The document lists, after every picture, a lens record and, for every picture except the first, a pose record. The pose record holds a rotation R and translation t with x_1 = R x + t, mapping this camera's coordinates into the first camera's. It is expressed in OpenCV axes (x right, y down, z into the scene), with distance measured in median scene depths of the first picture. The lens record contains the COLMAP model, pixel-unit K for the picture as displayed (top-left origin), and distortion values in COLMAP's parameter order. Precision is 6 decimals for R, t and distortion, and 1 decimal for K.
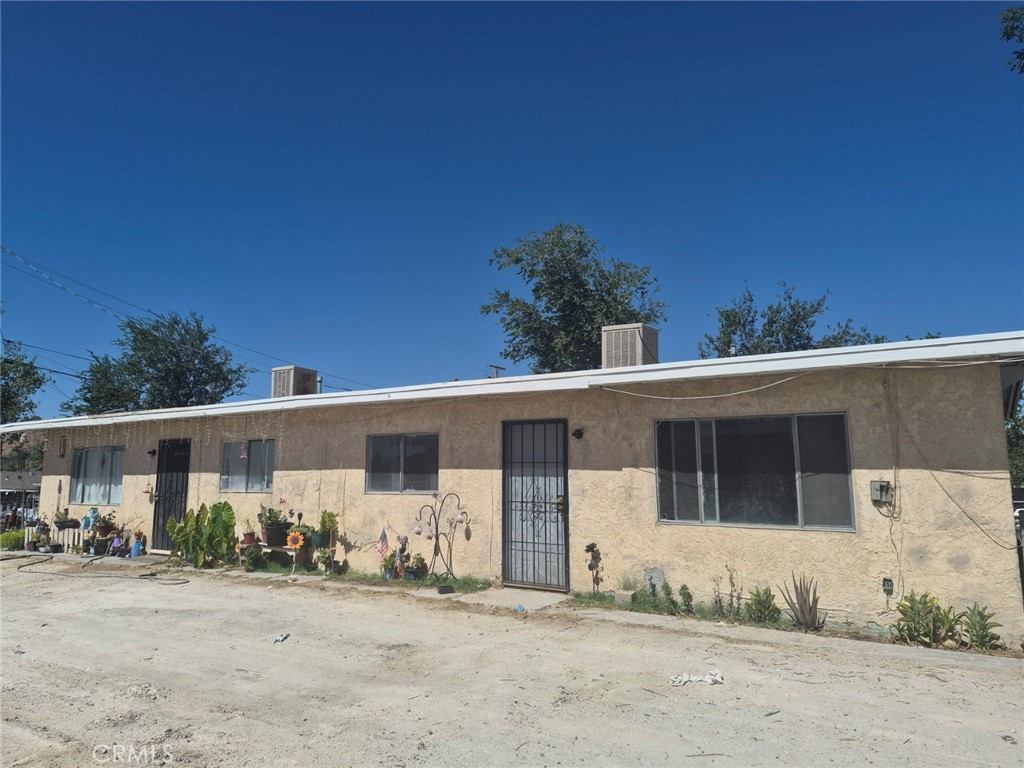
lens RADIAL K [[698.8, 0, 512.1], [0, 698.8, 366.6], [0, 0, 1]] dist [0.089402, -0.098713]
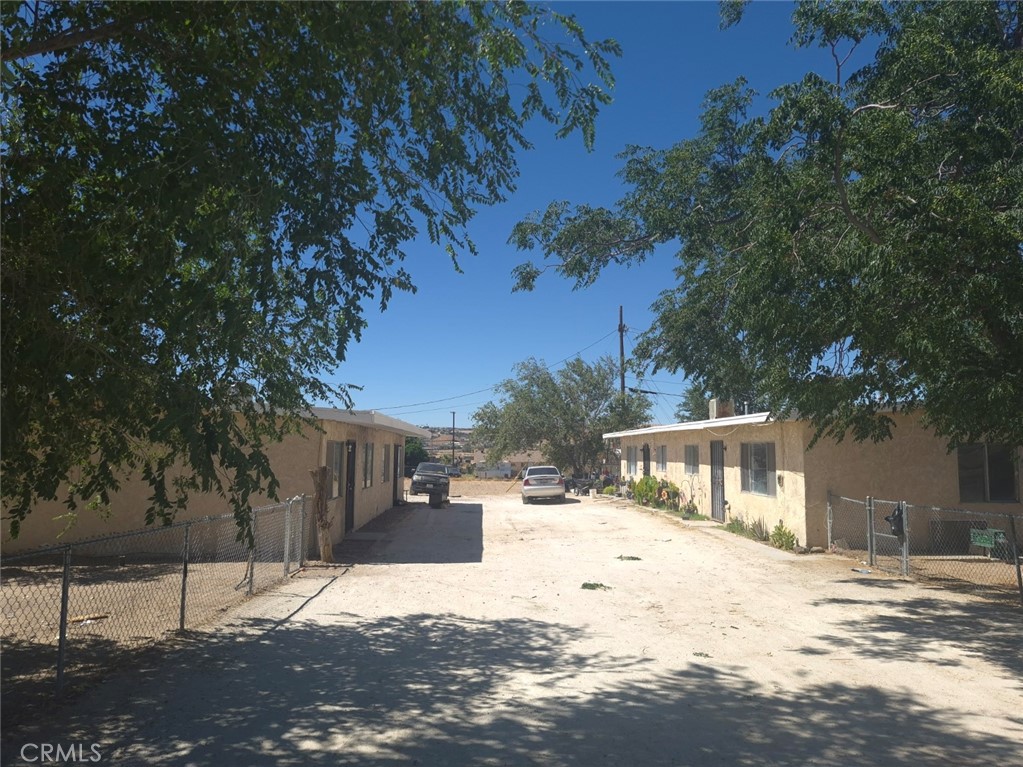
lens RADIAL K [[686.1, 0, 511.5], [0, 686.1, 383.5], [0, 0, 1]] dist [-0.000080, -0.043755]
pose [[0.581981, -0.059419, -0.811029, 1.380621], [0.092278, 0.995711, -0.006732, -0.138122], [0.807950, -0.070922, 0.584967, -0.668945]]
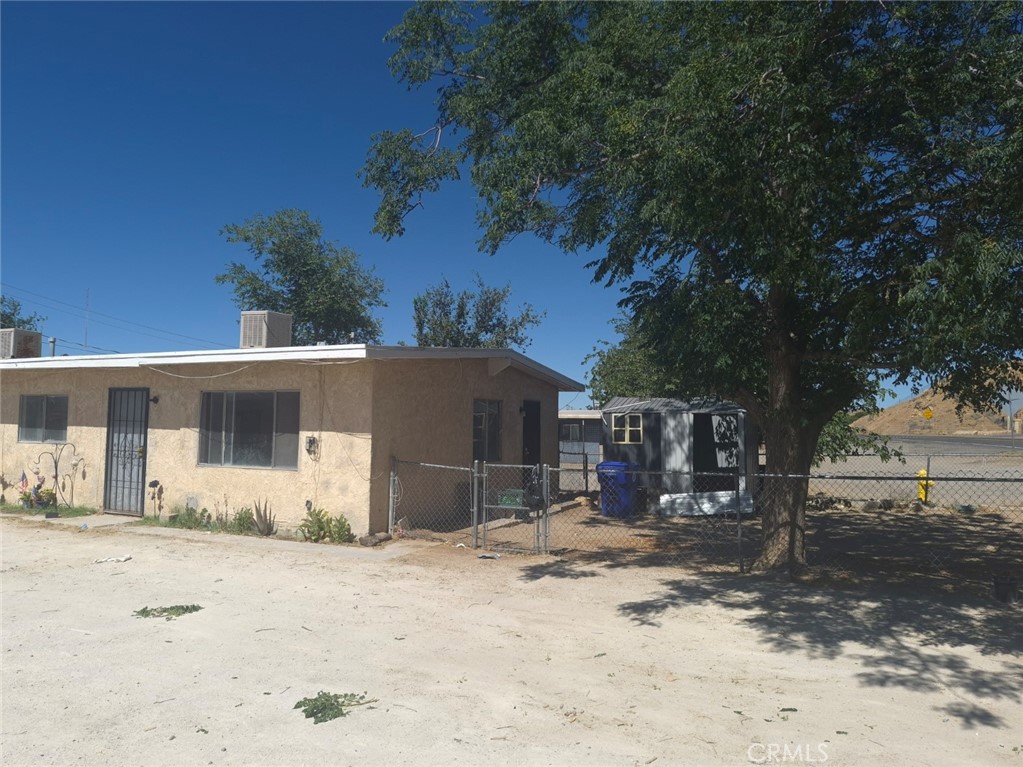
lens RADIAL K [[729.9, 0, 511.5], [0, 729.9, 383.5], [0, 0, 1]] dist [-0.001525, -0.001731]
pose [[0.989361, 0.029286, 0.142505, 0.566094], [-0.041095, 0.995896, 0.080640, -0.073144], [-0.139558, -0.085638, 0.986504, -0.446721]]
